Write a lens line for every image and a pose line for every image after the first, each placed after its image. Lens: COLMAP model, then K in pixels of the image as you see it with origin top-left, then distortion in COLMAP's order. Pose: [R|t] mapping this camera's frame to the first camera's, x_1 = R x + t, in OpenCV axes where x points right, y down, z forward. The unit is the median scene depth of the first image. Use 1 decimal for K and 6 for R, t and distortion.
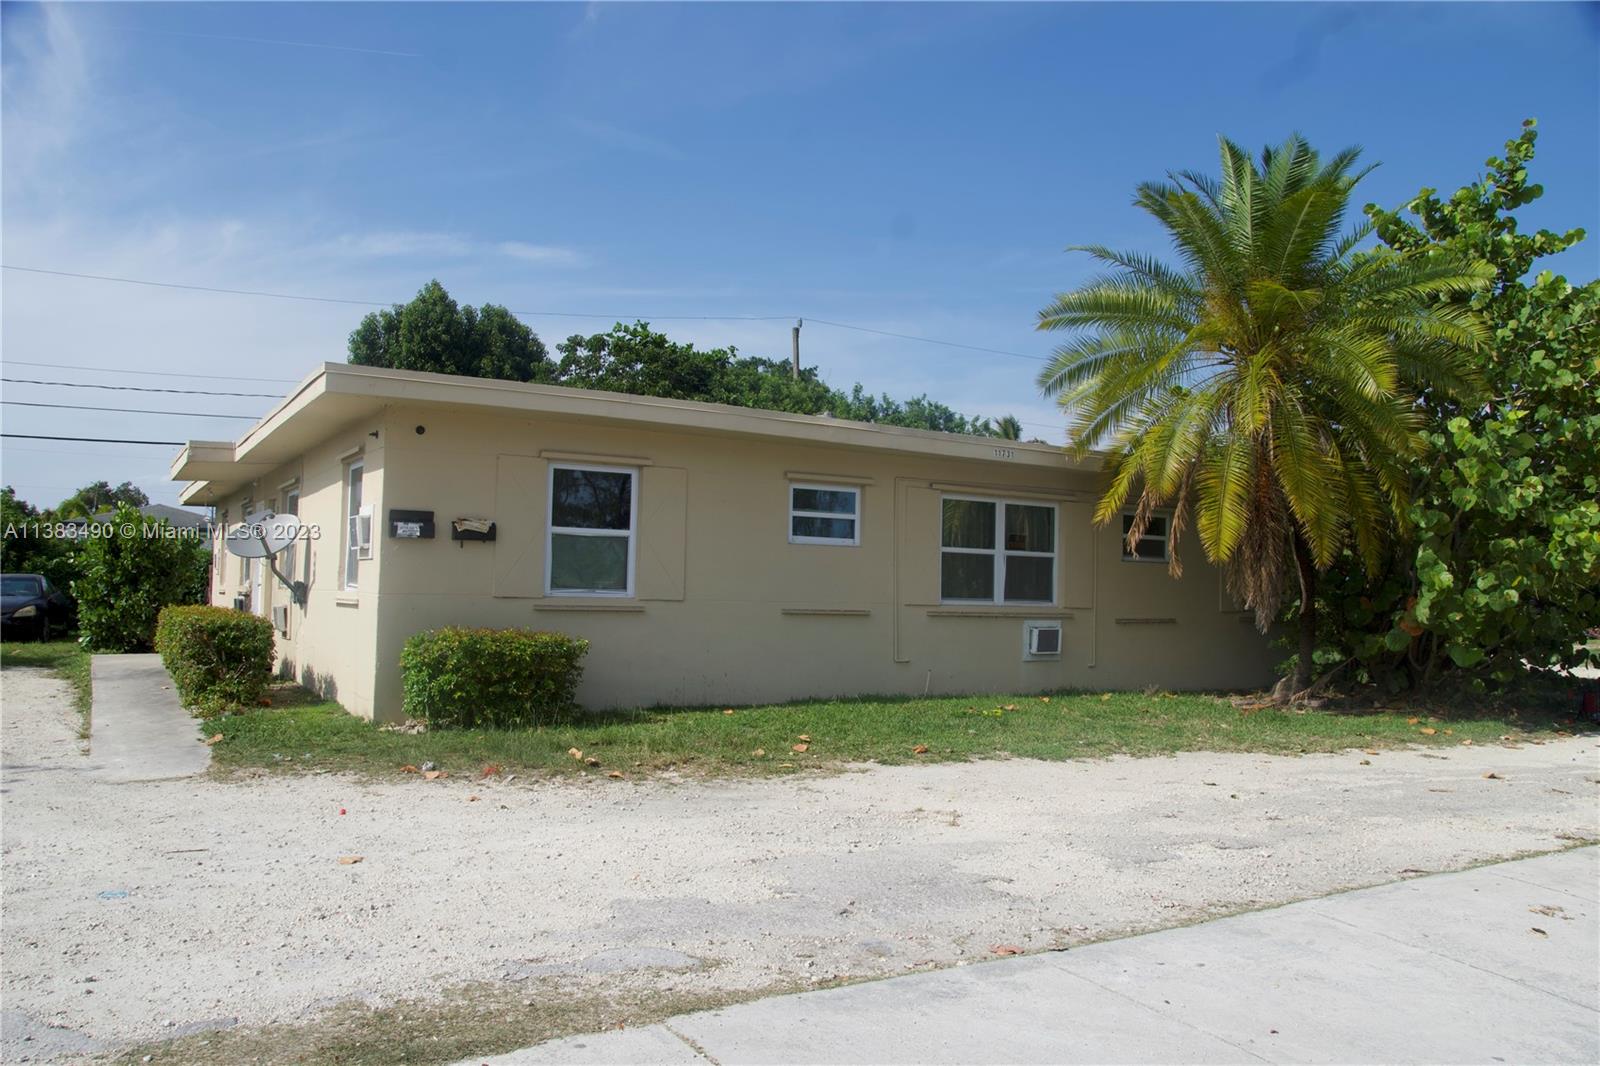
lens RADIAL K [[1208.8, 0, 800.0], [0, 1208.8, 533.0], [0, 0, 1]] dist [-0.033877, -0.067531]
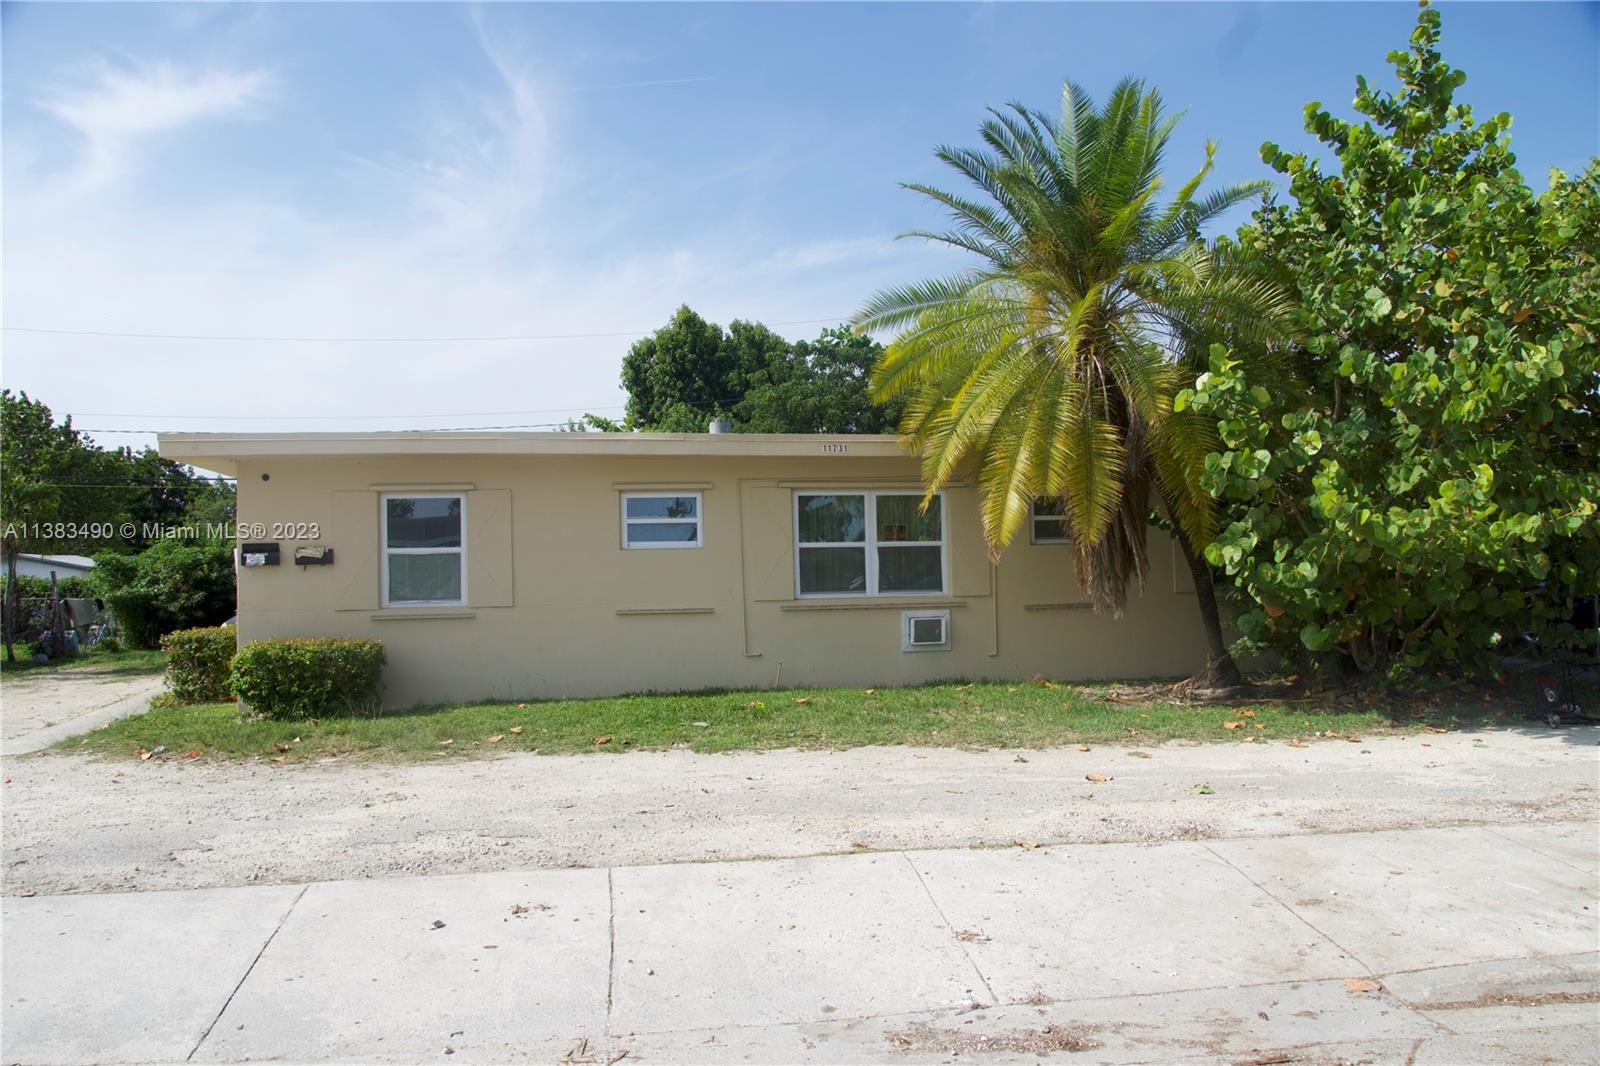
lens RADIAL K [[1208.8, 0, 800.0], [0, 1208.8, 533.0], [0, 0, 1]] dist [-0.033877, -0.067531]
pose [[0.931278, -0.055754, -0.360019, 0.489978], [0.060299, 0.998179, 0.001396, 0.001793], [0.359286, -0.023009, 0.932944, 0.043049]]
